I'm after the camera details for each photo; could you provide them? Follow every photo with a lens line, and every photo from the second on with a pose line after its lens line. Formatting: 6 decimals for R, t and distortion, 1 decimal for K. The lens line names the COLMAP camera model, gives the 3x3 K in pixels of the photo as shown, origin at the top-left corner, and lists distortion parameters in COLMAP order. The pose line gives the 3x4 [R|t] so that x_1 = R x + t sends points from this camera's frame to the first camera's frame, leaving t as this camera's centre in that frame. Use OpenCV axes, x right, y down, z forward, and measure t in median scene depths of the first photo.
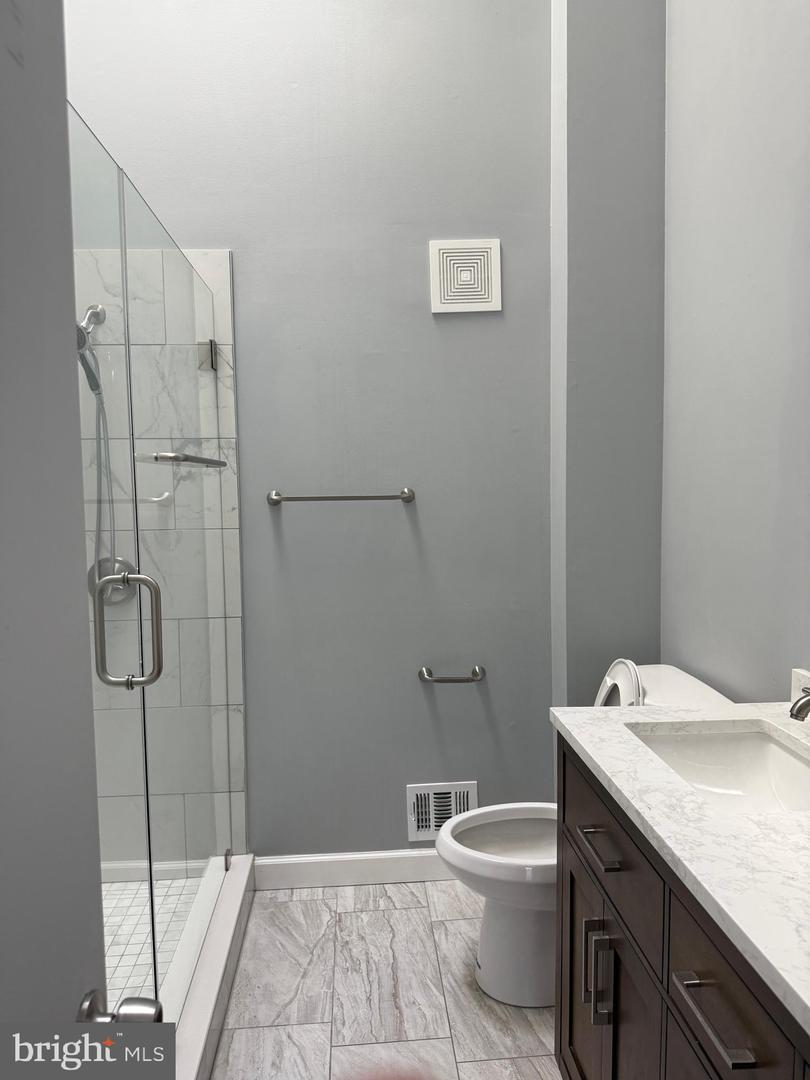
lens RADIAL K [[764.3, 0, 403.6], [0, 764.3, 538.4], [0, 0, 1]] dist [0.015844, -0.030694]
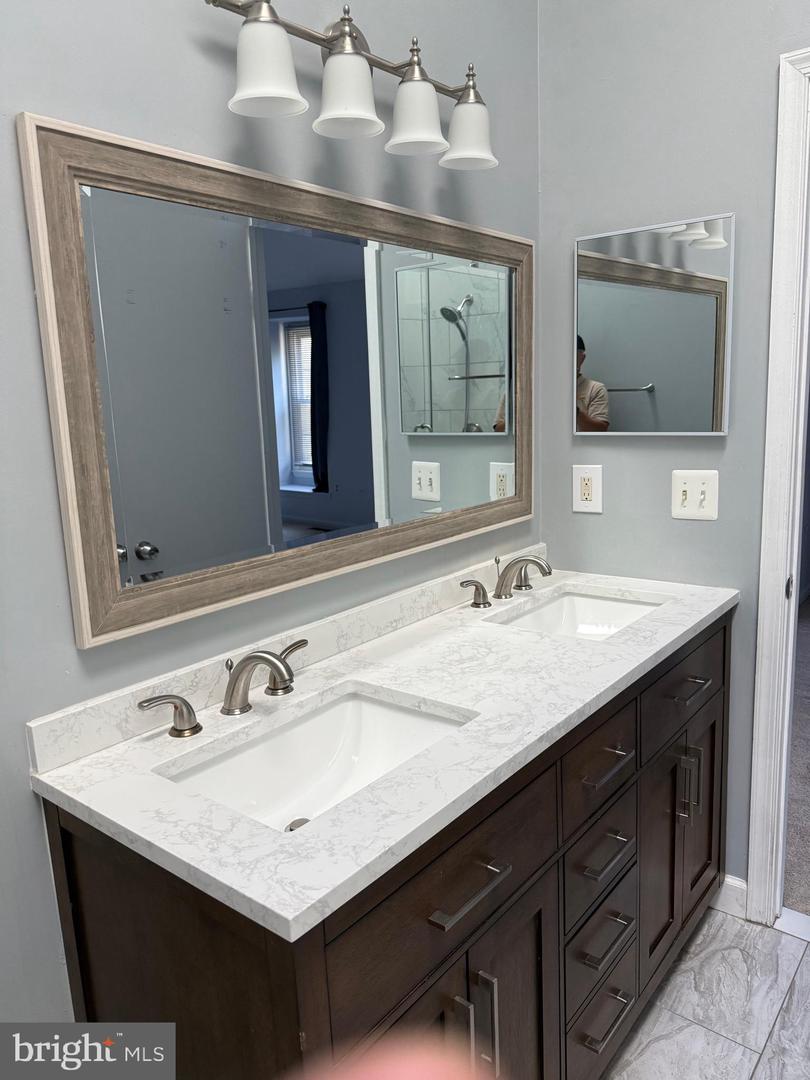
lens RADIAL K [[764.3, 0, 404.9], [0, 764.3, 537.7], [0, 0, 1]] dist [0.015844, -0.030694]
pose [[-0.722891, -0.076847, 0.686675, -0.255609], [0.115011, 0.966550, 0.229244, -0.159367], [-0.681323, 0.244694, -0.689873, 1.923771]]
